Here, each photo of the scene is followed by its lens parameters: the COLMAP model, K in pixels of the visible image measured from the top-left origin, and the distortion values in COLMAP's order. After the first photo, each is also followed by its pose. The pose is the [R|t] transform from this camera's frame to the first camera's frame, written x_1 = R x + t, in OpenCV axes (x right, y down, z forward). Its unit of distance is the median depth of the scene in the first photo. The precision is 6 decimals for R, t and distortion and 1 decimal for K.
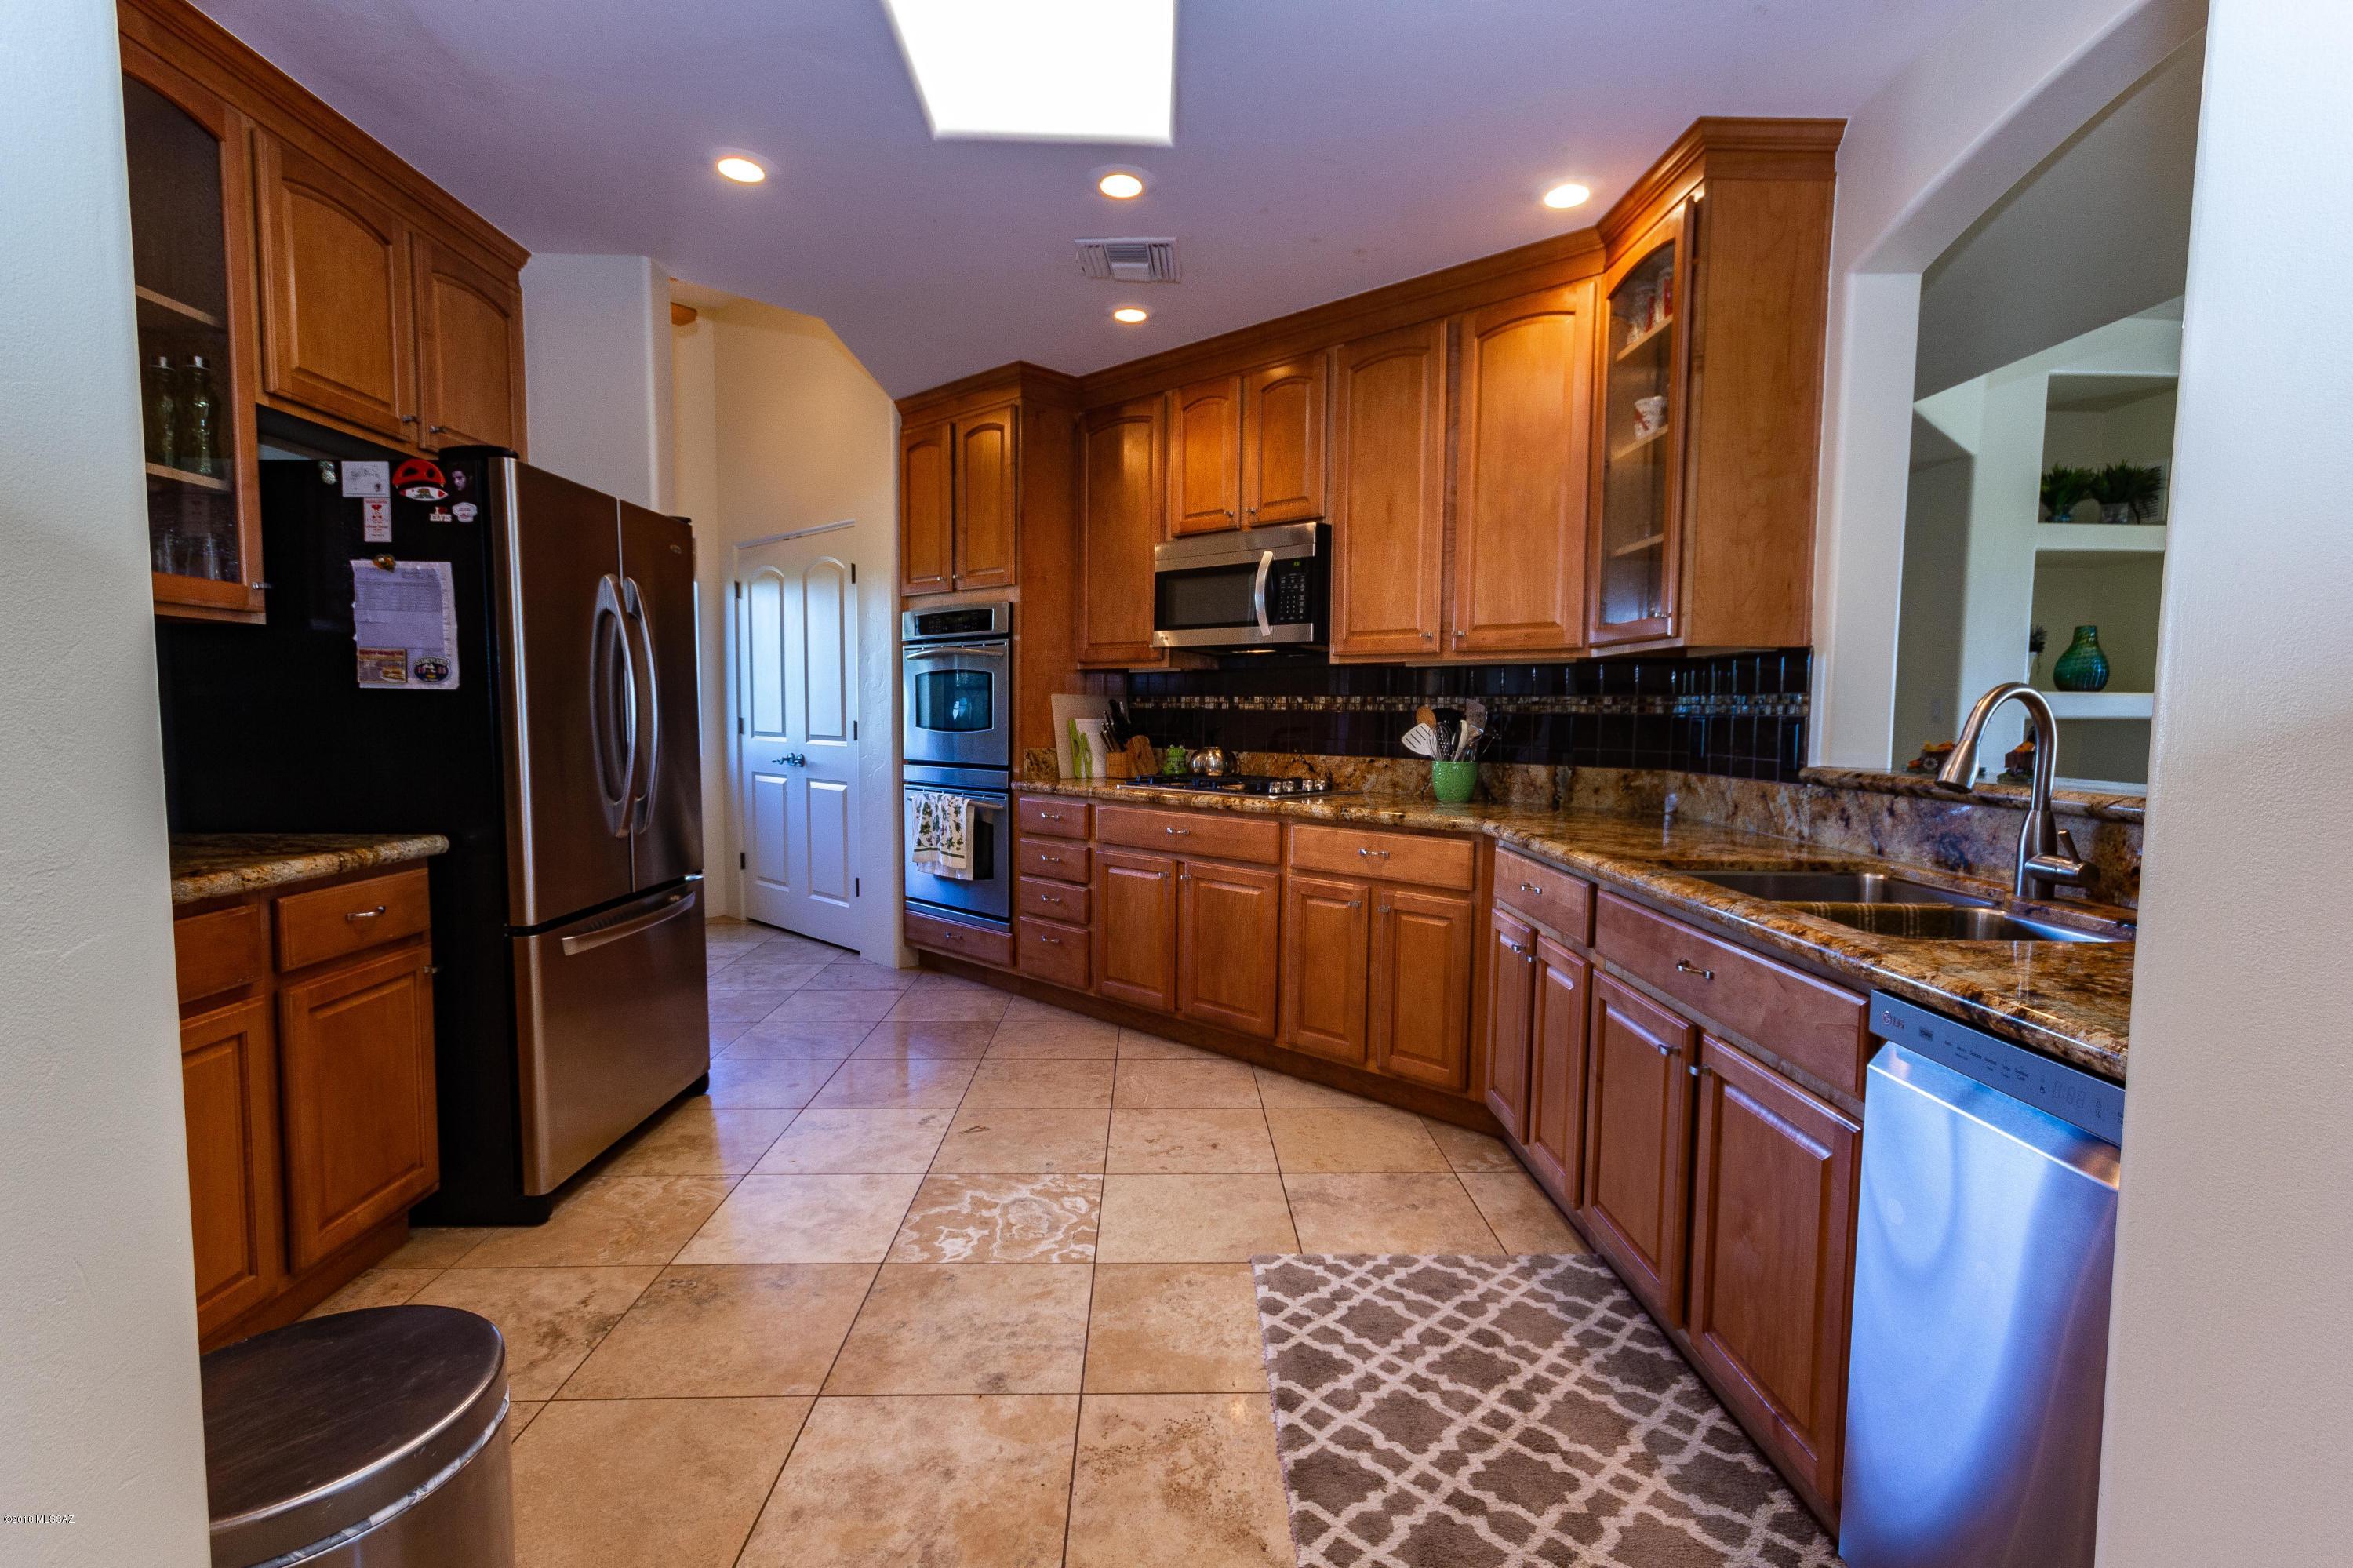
lens RADIAL K [[1097.7, 0, 1184.0], [0, 1097.7, 792.8], [0, 0, 1]] dist [0.002857, 0.000938]
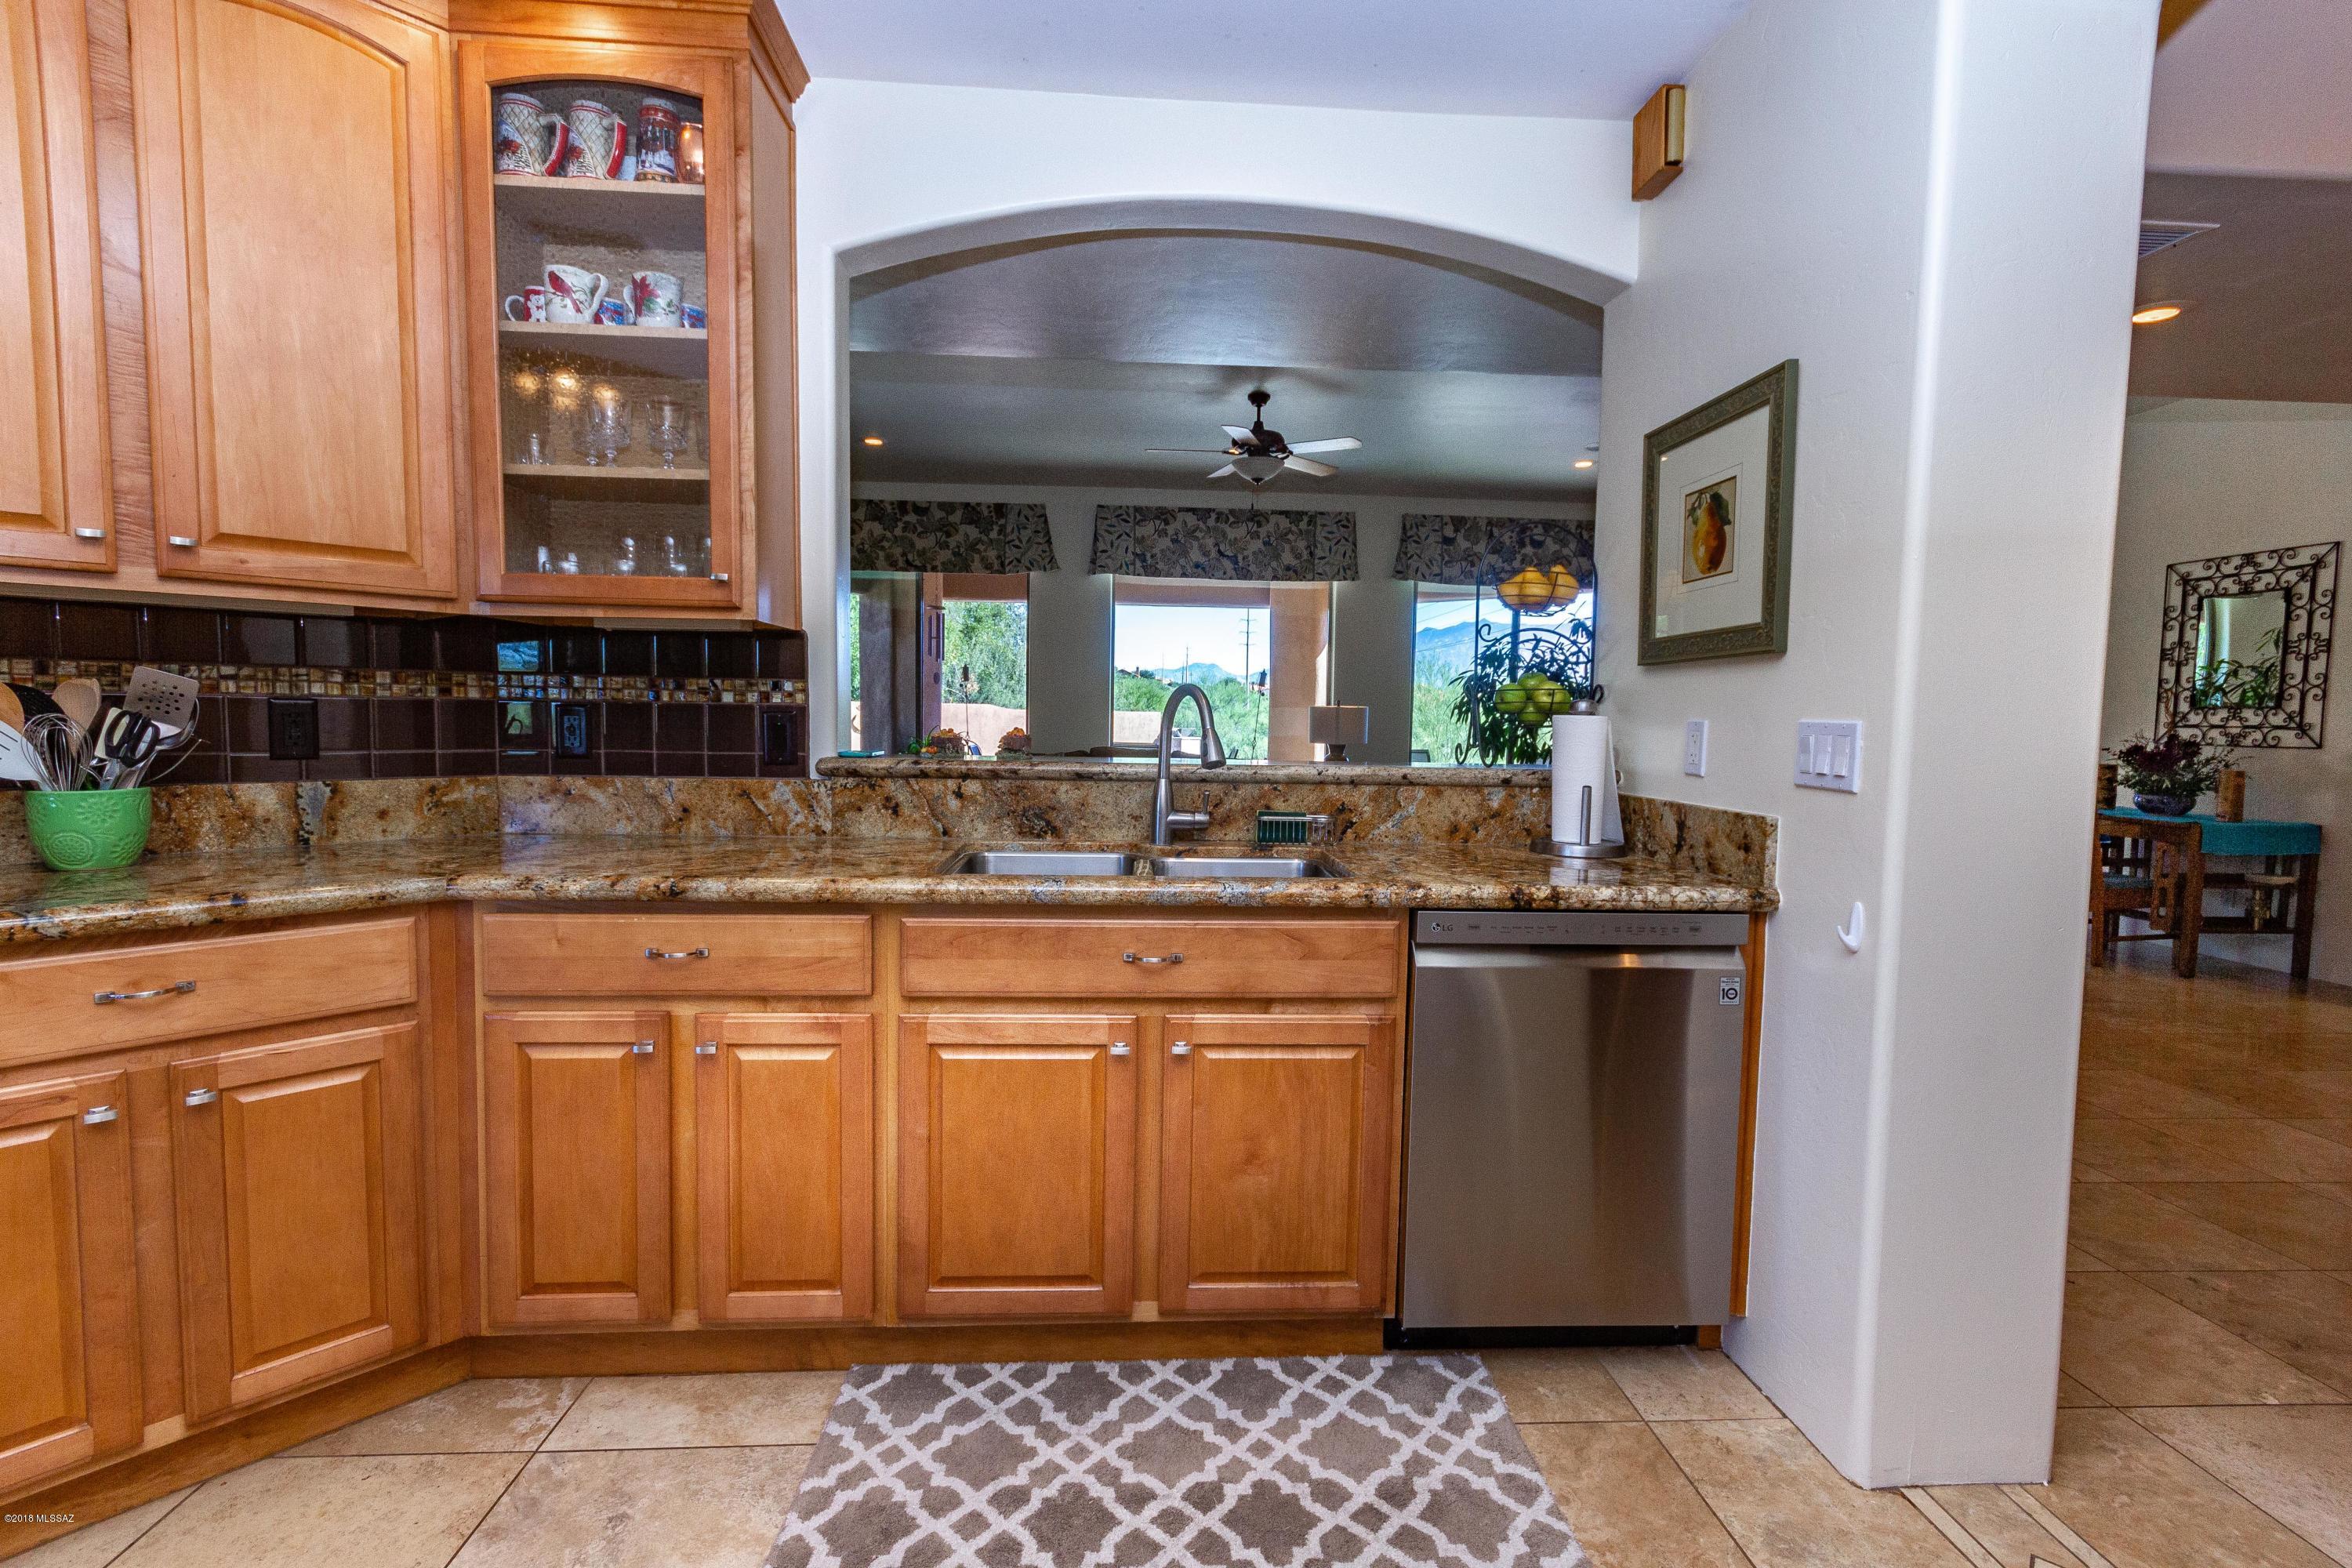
lens RADIAL K [[1097.2, 0, 1174.6], [0, 1097.2, 788.3], [0, 0, 1]] dist [0.002857, 0.000938]
pose [[-0.038552, -0.078845, 0.996141, -0.389457], [0.059534, 0.994930, 0.081053, -0.055923], [-0.997482, 0.062429, -0.033663, 0.719600]]
